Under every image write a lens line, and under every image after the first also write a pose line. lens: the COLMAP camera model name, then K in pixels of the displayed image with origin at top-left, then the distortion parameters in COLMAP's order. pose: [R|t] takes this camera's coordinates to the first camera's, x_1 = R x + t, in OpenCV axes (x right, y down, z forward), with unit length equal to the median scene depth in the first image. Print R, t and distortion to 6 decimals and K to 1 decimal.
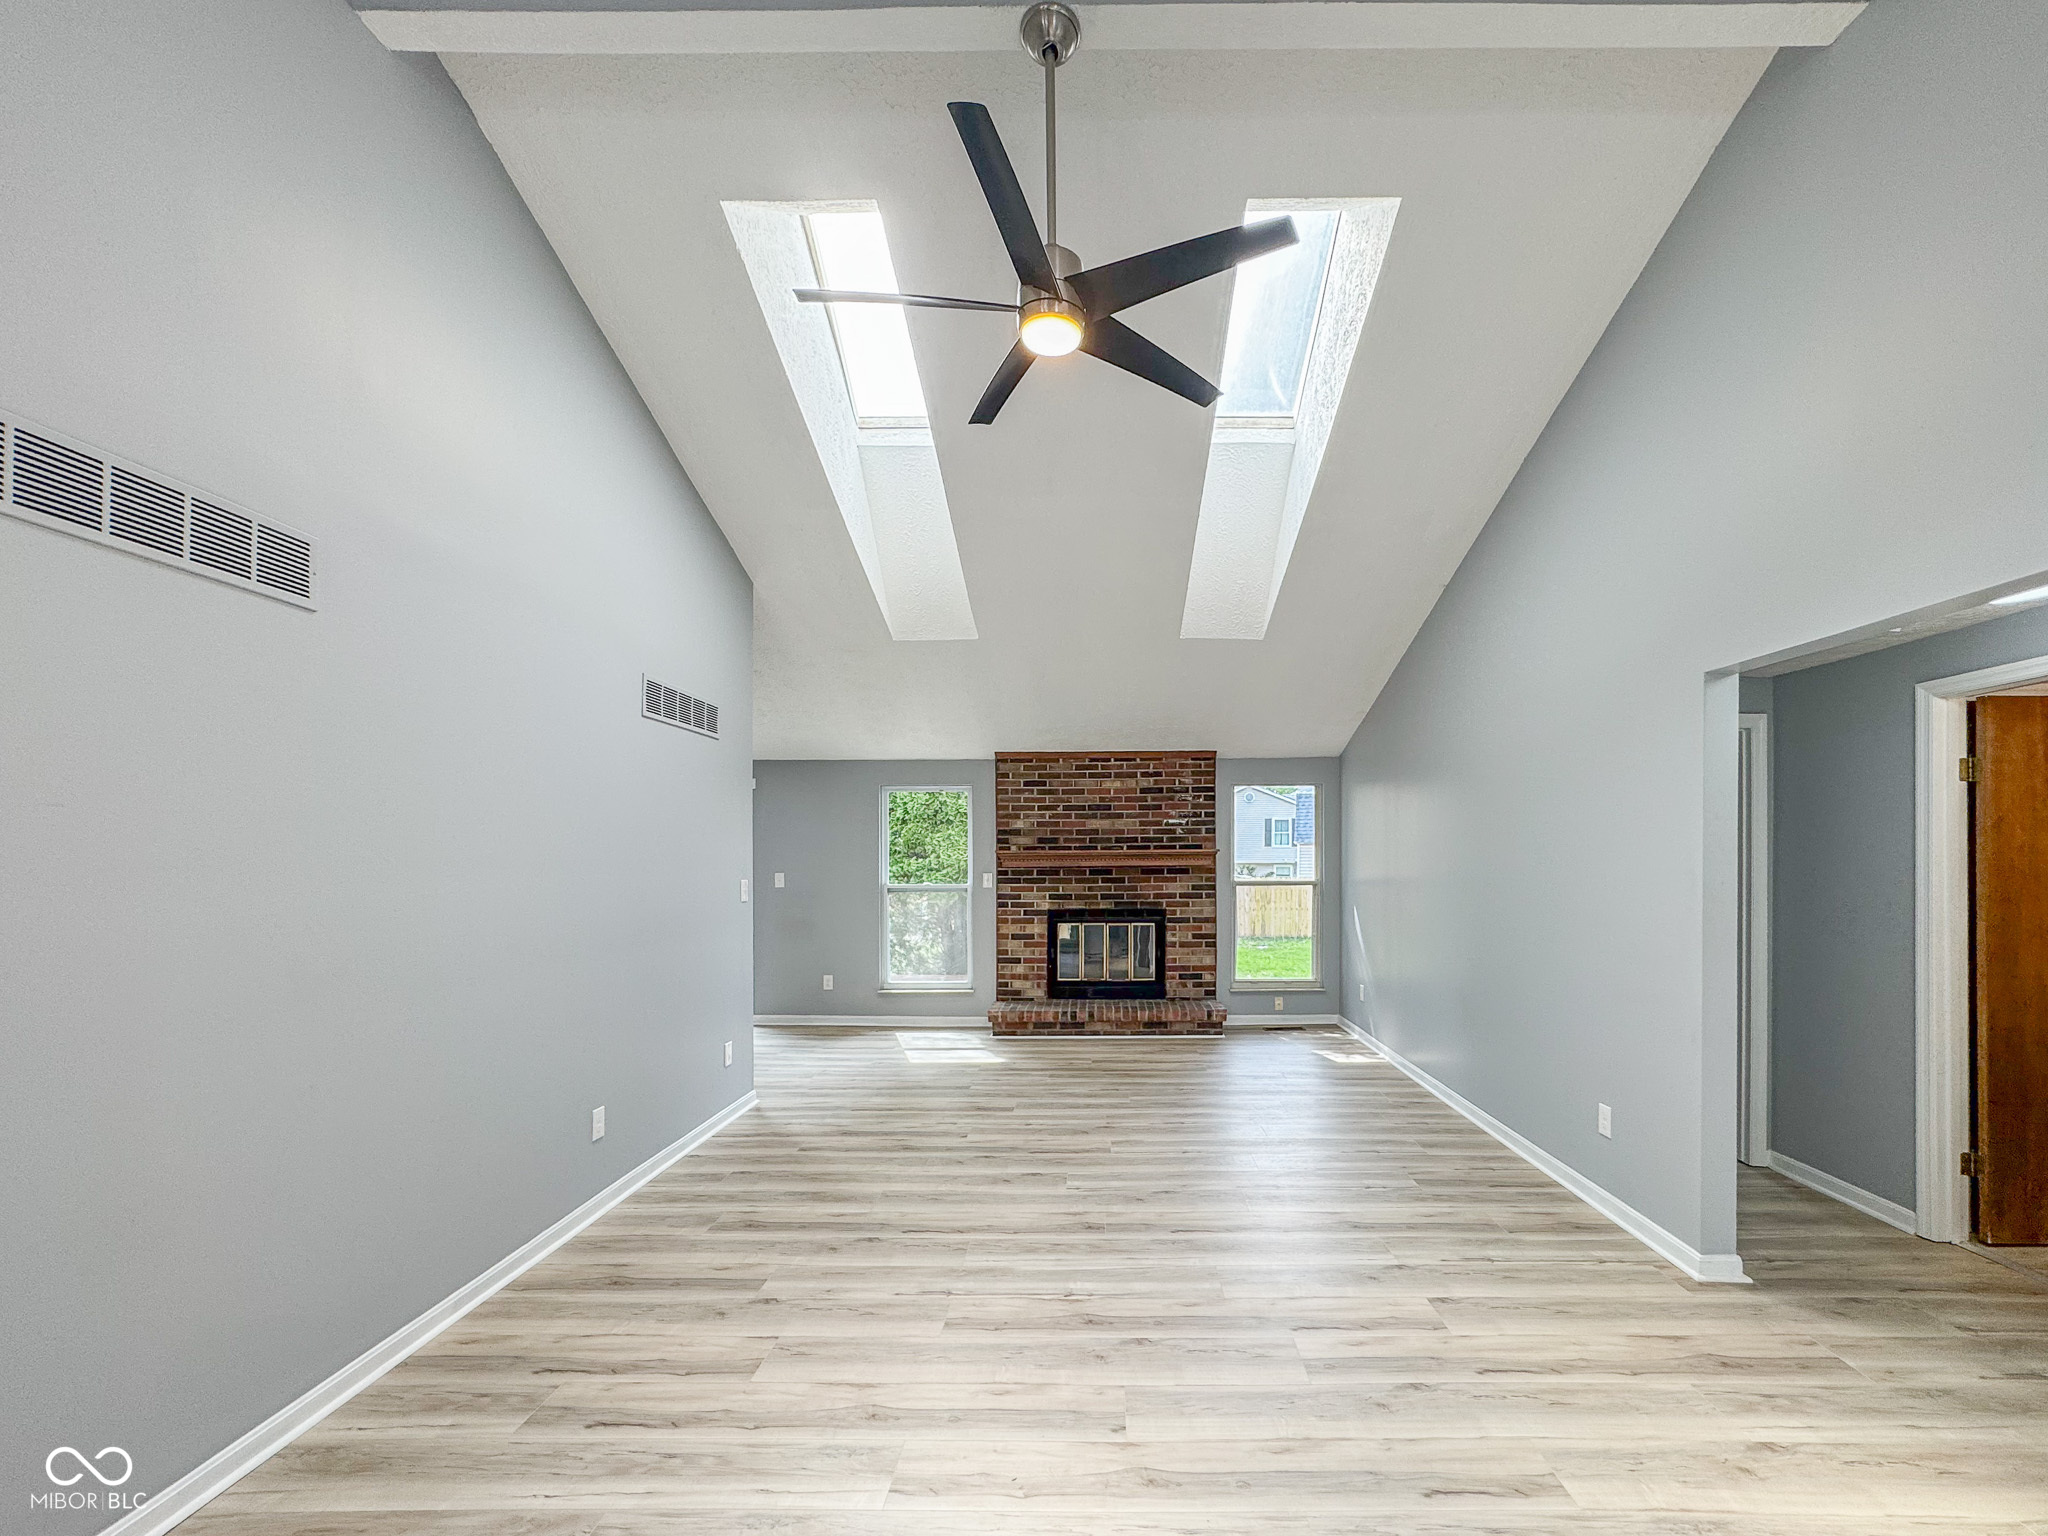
lens RADIAL K [[903.6, 0, 1064.7], [0, 903.6, 855.8], [0, 0, 1]] dist [-0.000755, 0.000265]
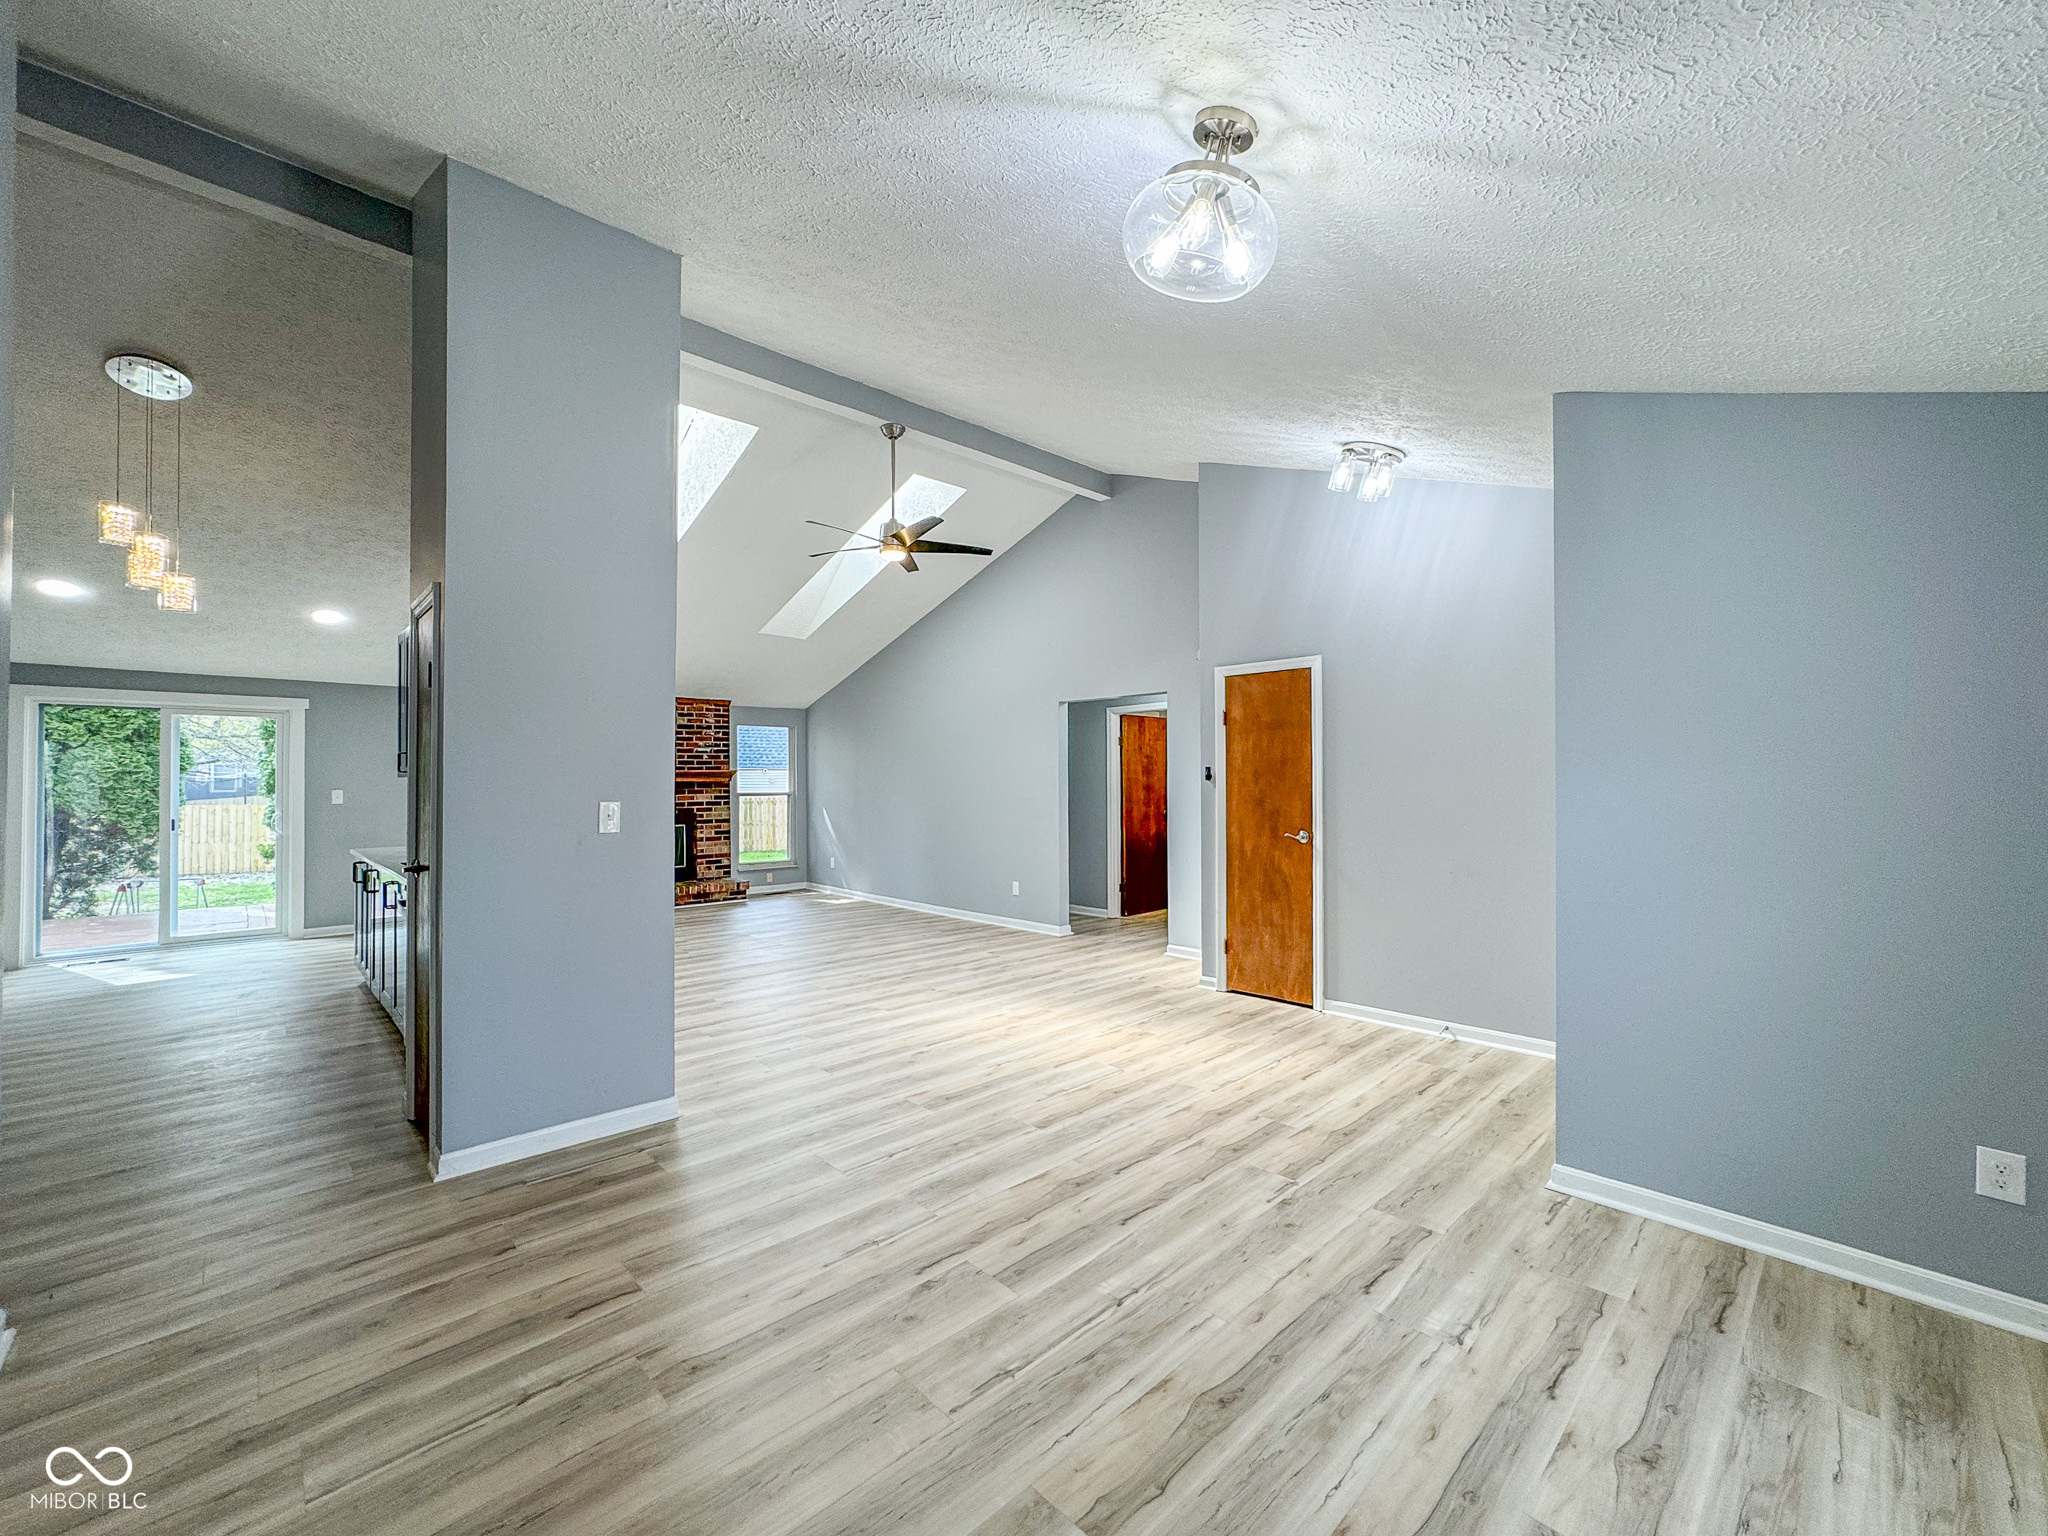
lens RADIAL K [[892.5, 0, 1032.6], [0, 892.5, 768.8], [0, 0, 1]] dist [-0.001339, 0.000761]
pose [[0.711402, 0.007056, 0.702749, -0.991845], [0.002067, 0.999924, -0.012132, 0.017489], [-0.702782, 0.010083, 0.711334, -0.664588]]
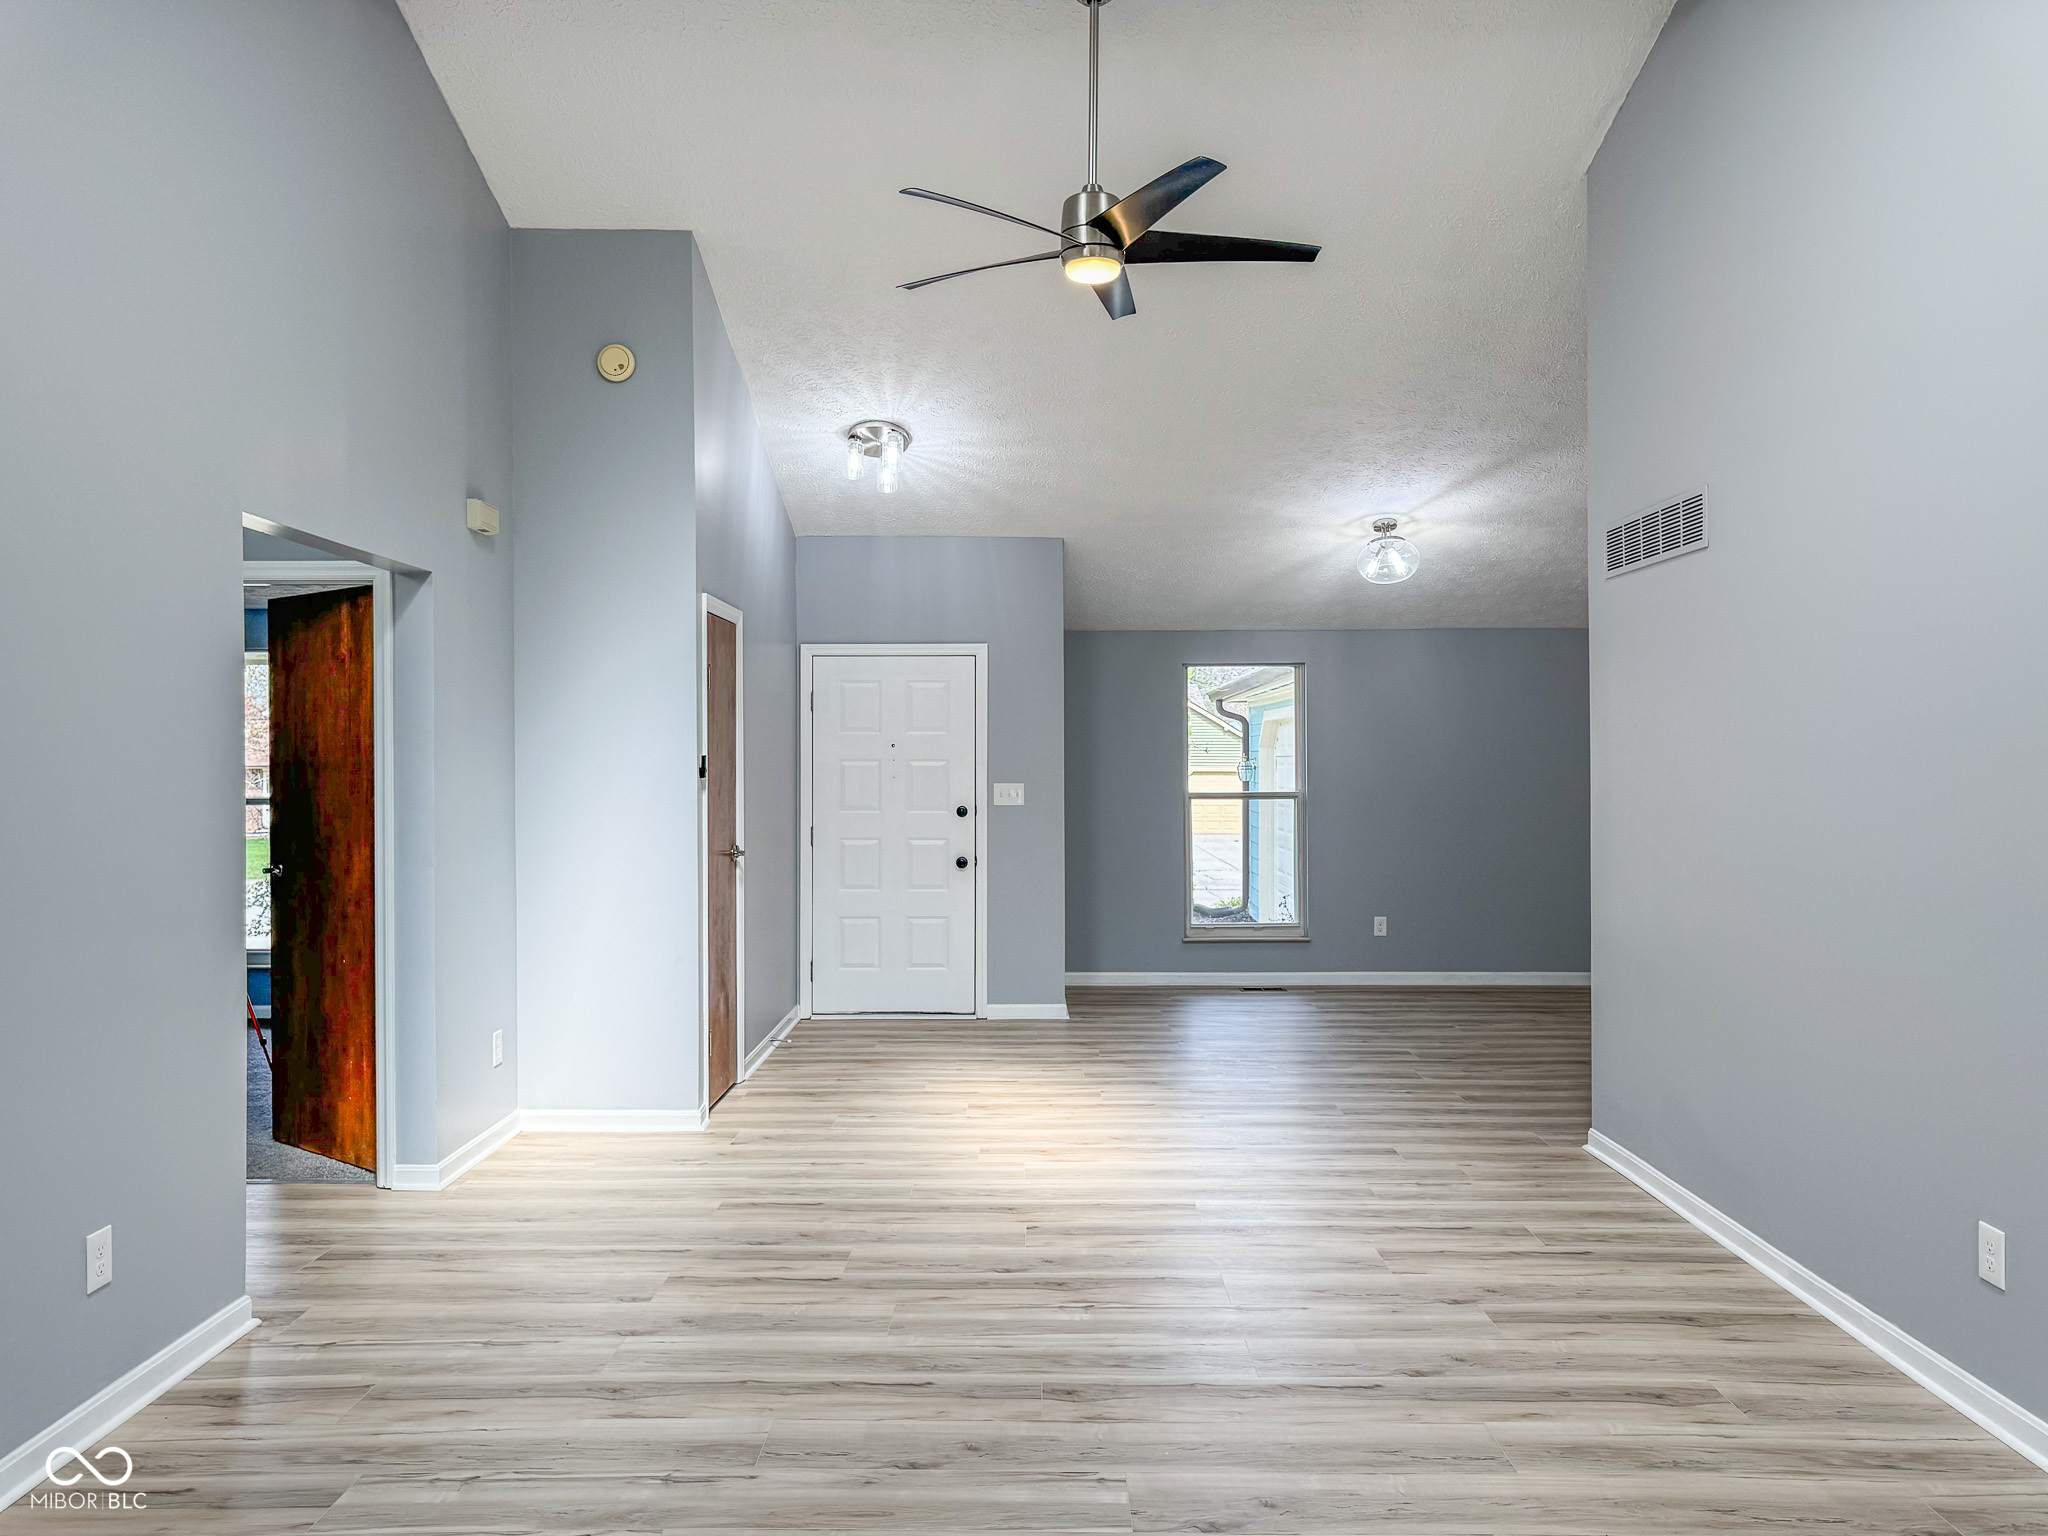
lens RADIAL K [[1476.3, 0, 993.7], [0, 1476.3, 729.9], [0, 0, 1]] dist [0.024940, -0.000878]
pose [[-0.999964, 0.002739, -0.008056, 0.081003], [0.002918, 0.999748, -0.022252, 0.003574], [0.007993, -0.022274, -0.999720, 1.924473]]
